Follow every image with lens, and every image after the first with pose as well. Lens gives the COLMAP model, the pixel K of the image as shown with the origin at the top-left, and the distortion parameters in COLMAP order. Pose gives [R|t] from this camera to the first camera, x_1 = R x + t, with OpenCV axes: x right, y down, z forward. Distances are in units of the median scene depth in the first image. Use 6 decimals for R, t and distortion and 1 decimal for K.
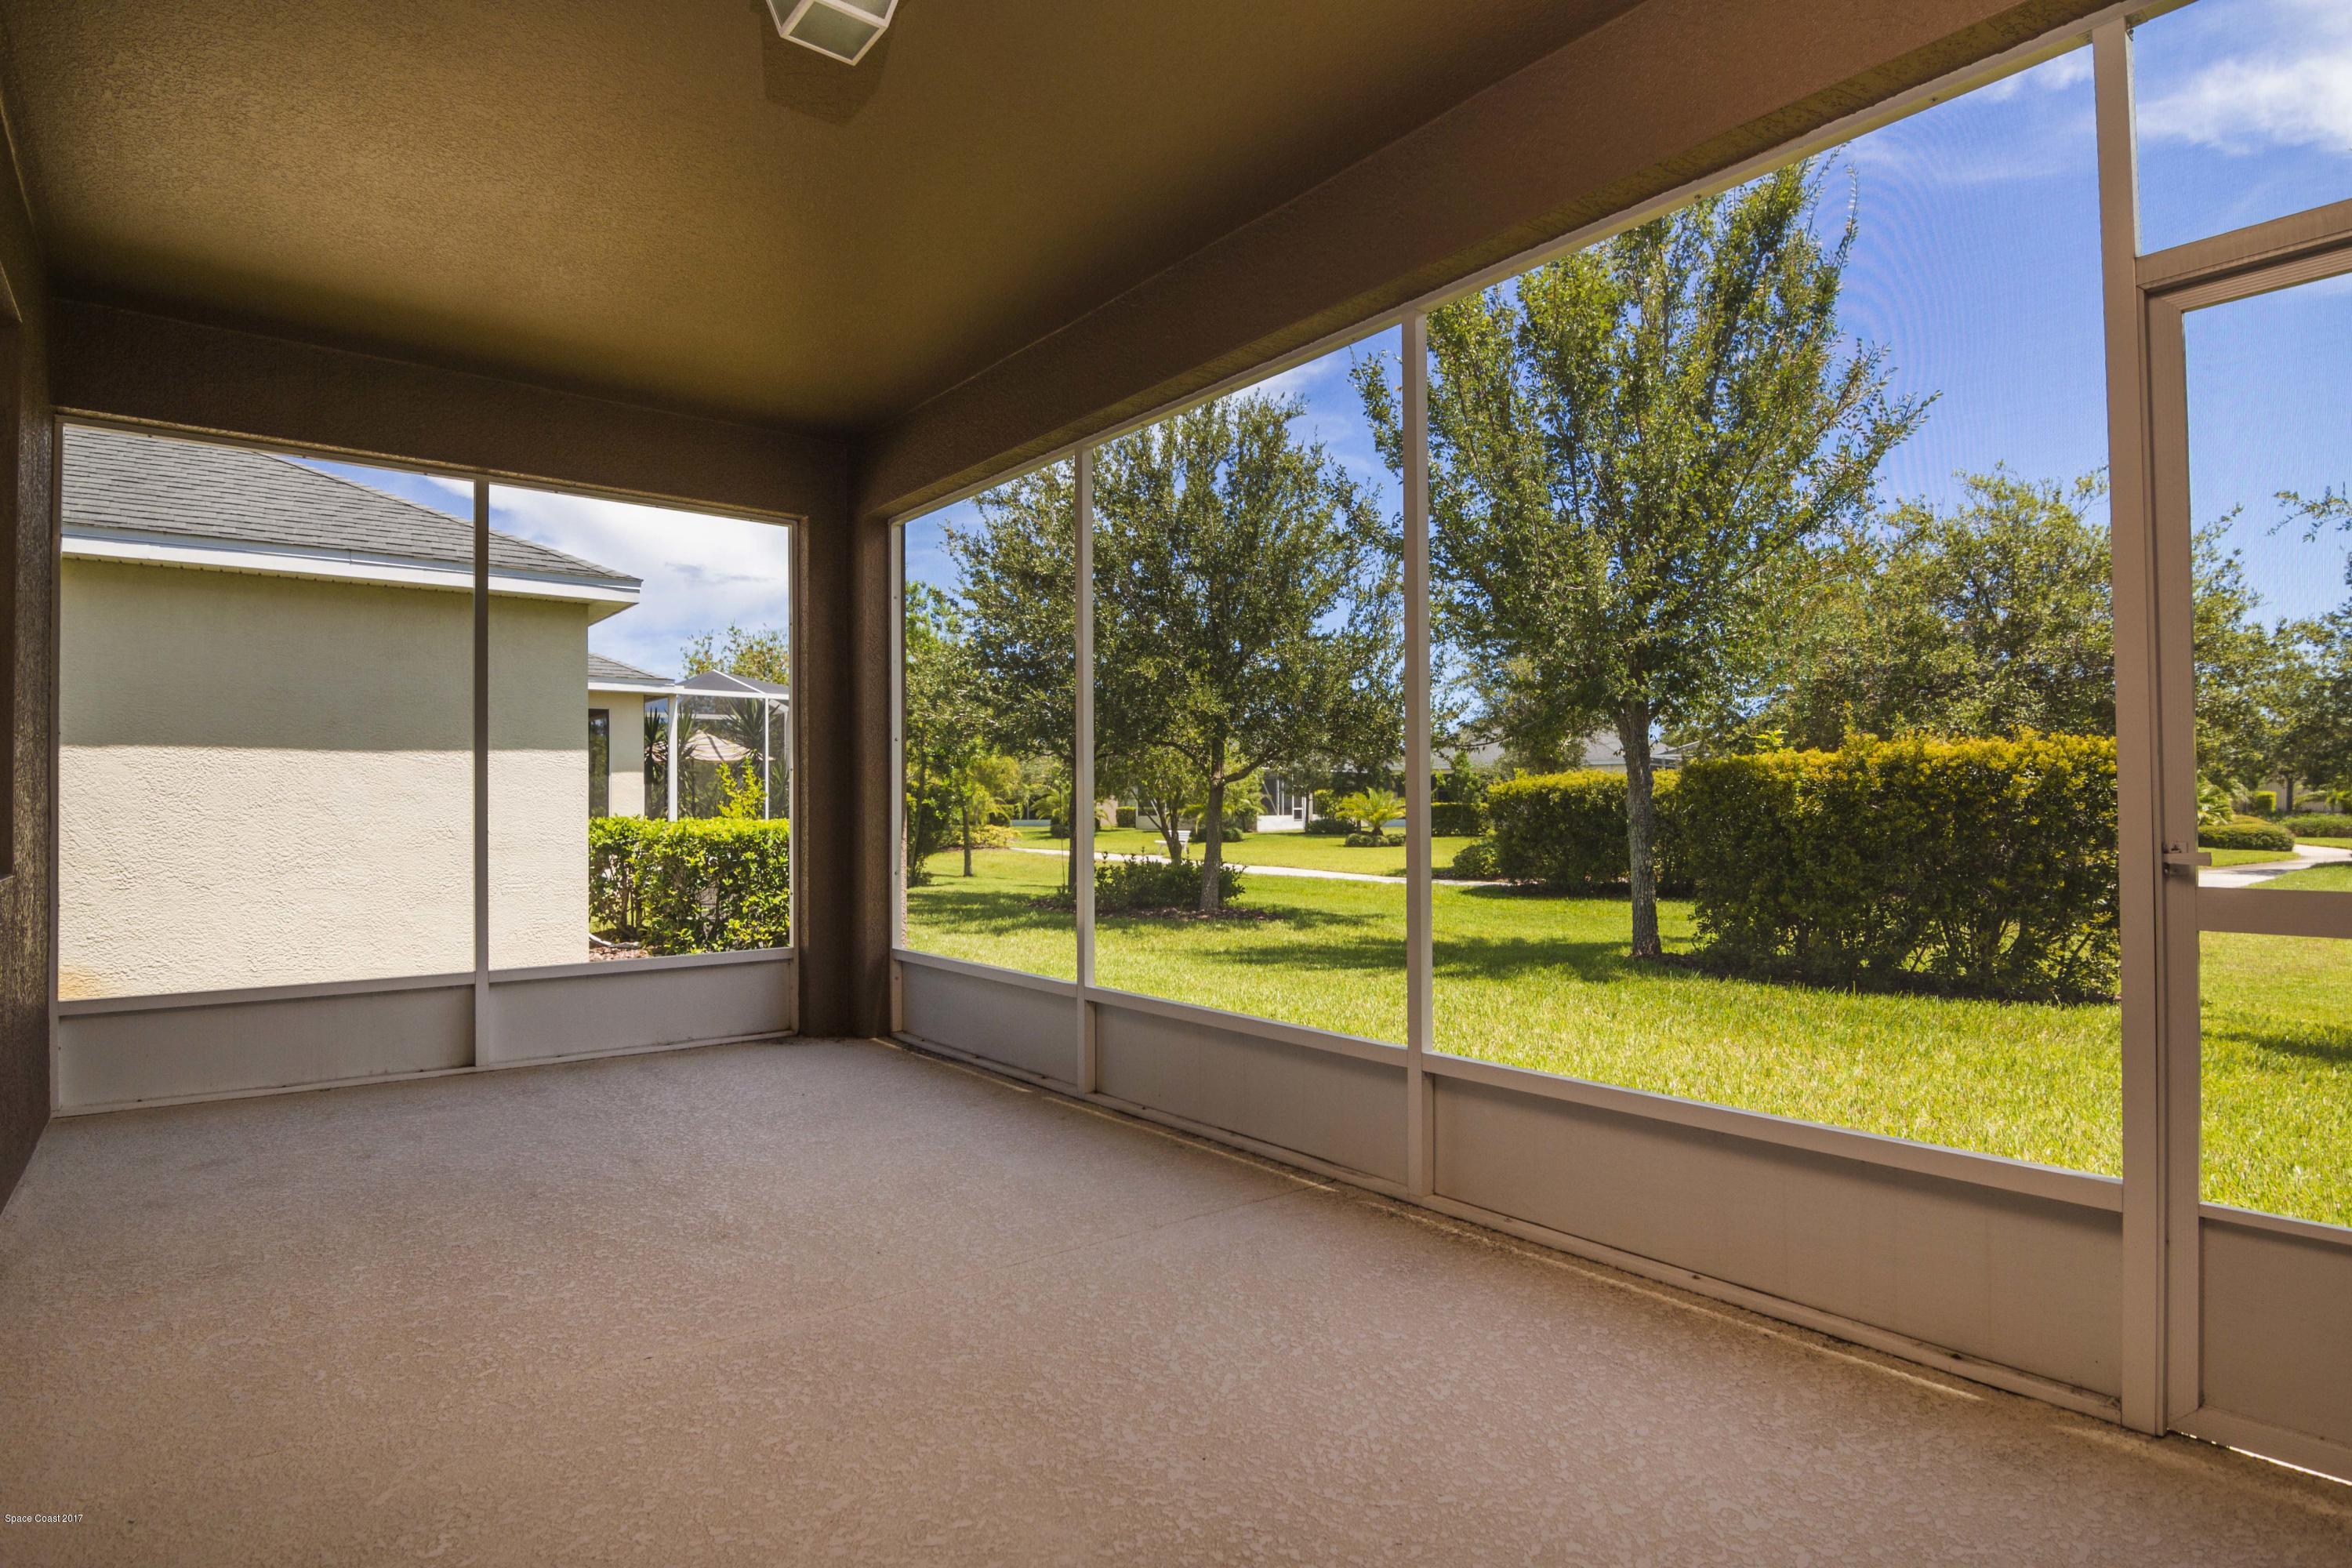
lens RADIAL K [[1204.9, 0, 1188.8], [0, 1204.9, 794.2], [0, 0, 1]] dist [-0.005230, -0.001696]
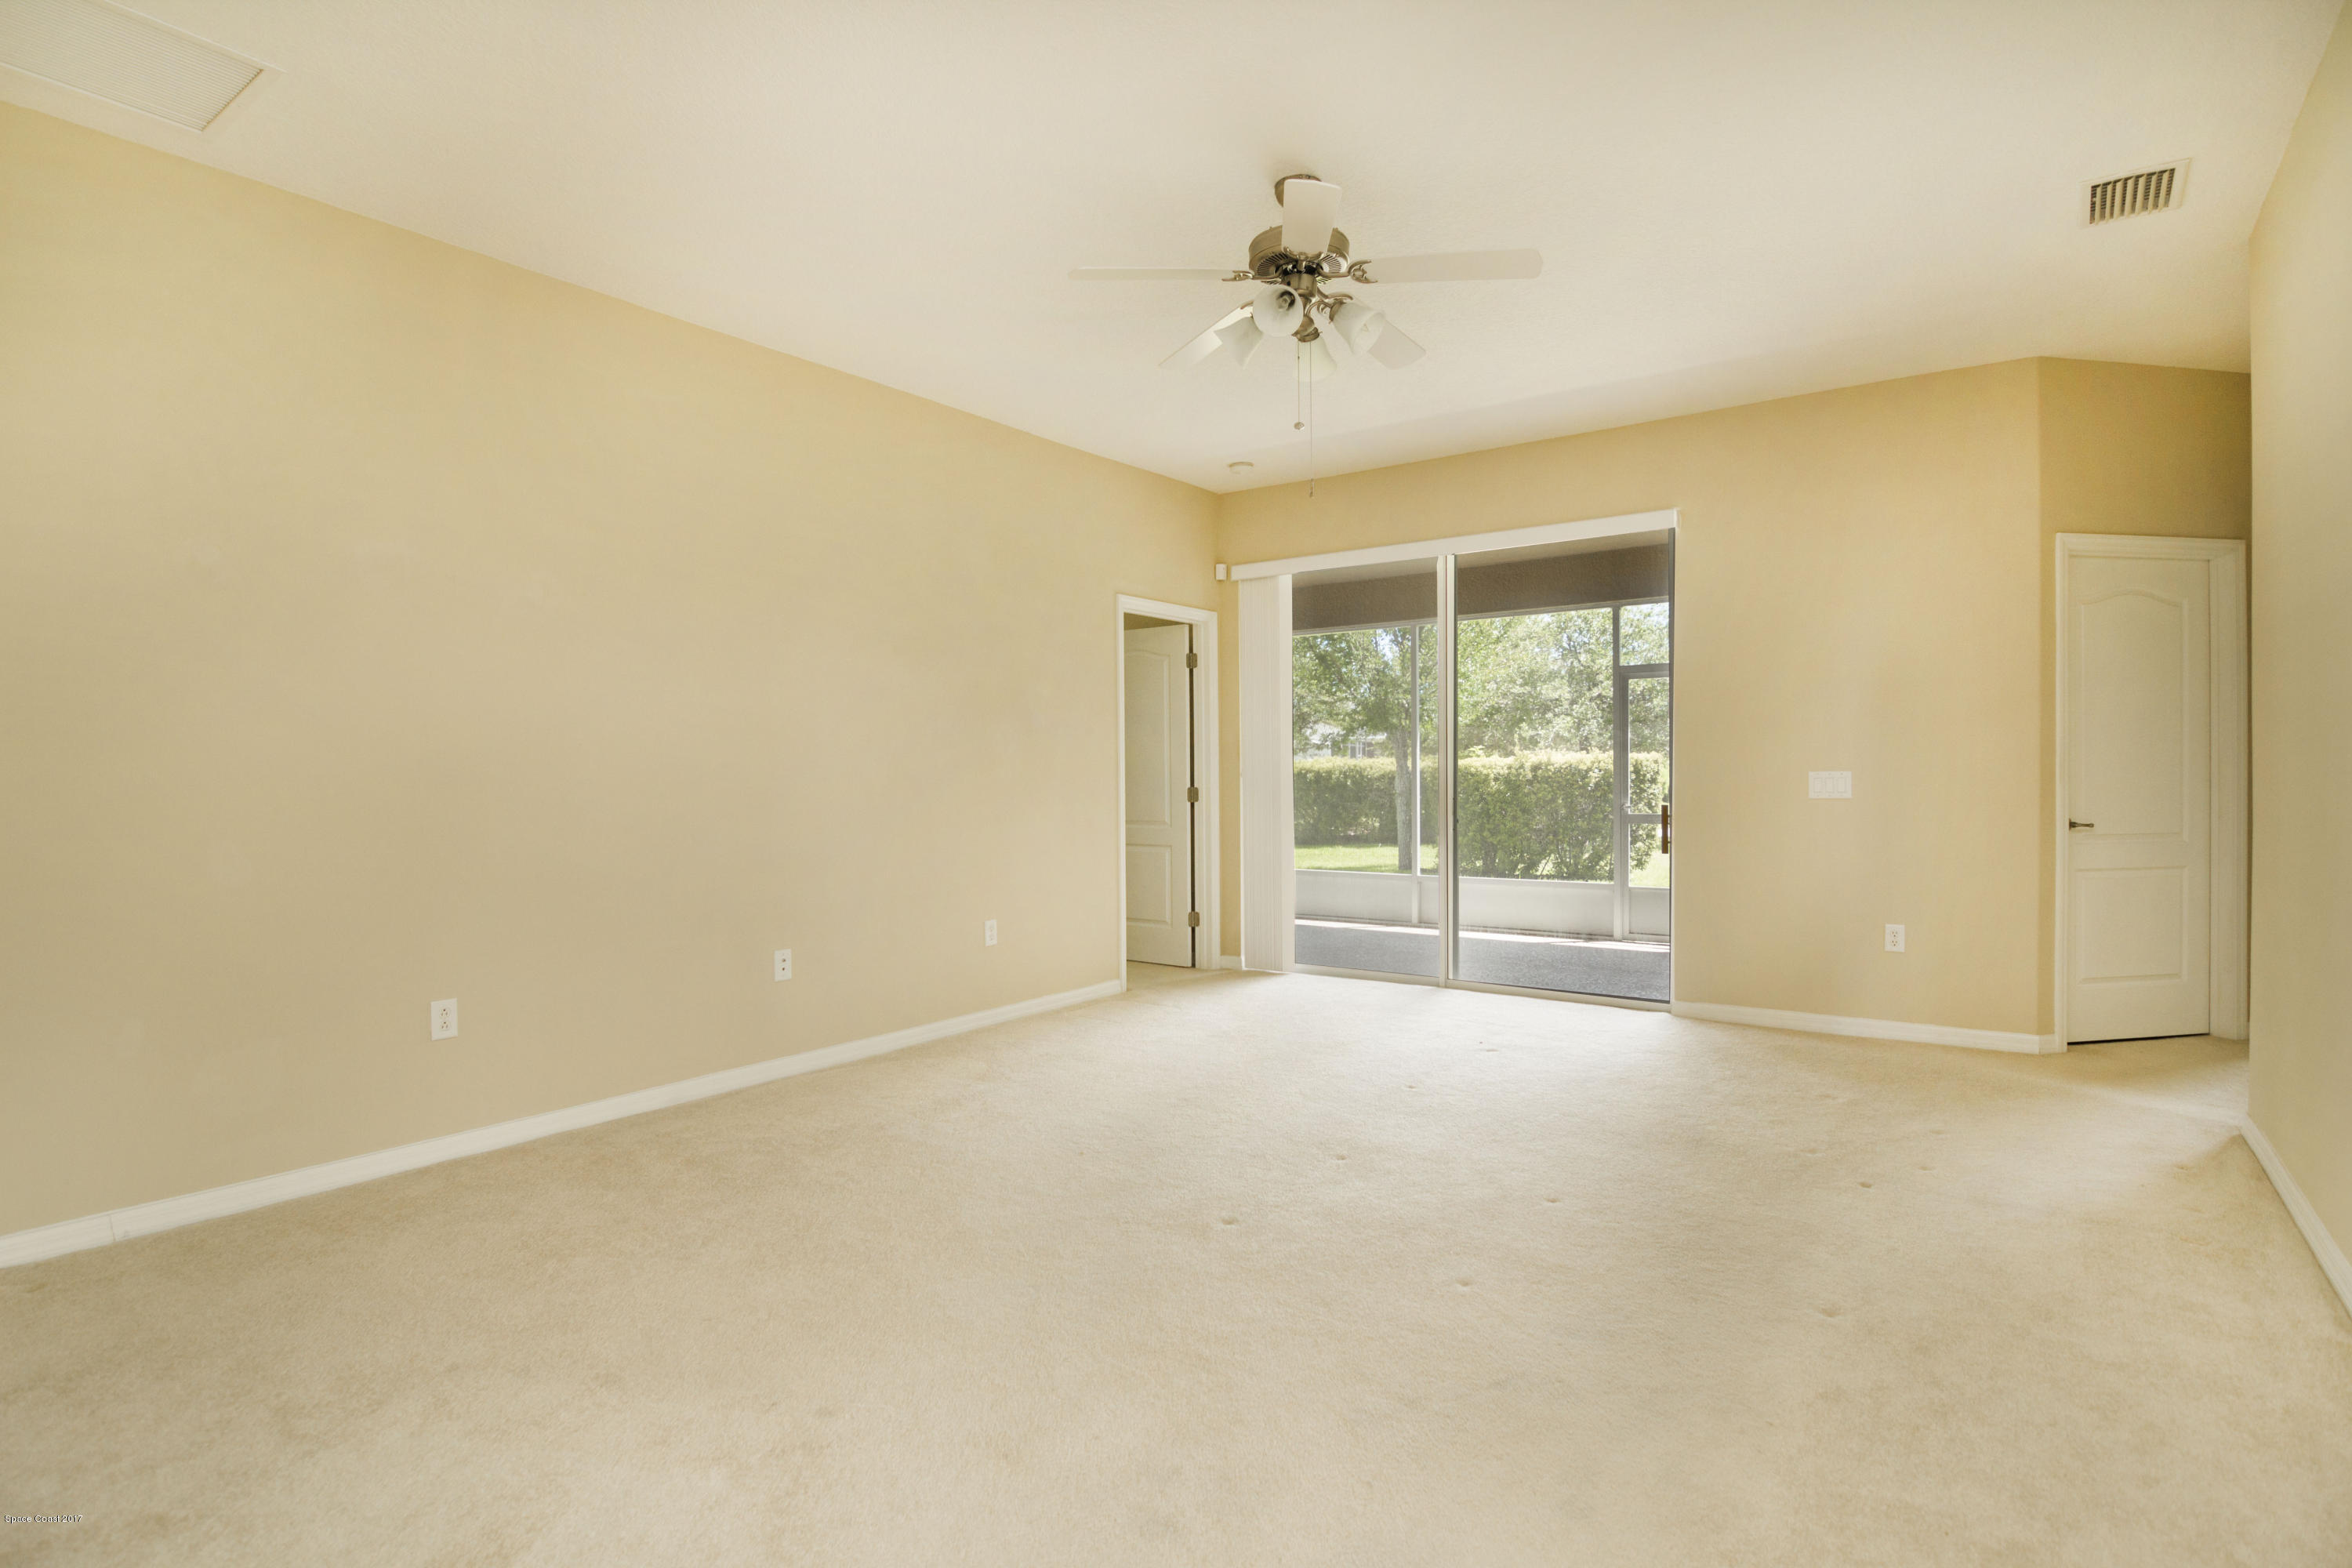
lens RADIAL K [[1204.9, 0, 1166.5], [0, 1204.9, 779.4], [0, 0, 1]] dist [-0.005230, -0.001696]
pose [[0.964947, 0.000021, 0.262446, -0.258412], [-0.003313, 0.999921, 0.012102, -0.011864], [-0.262425, -0.012547, 0.964871, -0.373173]]
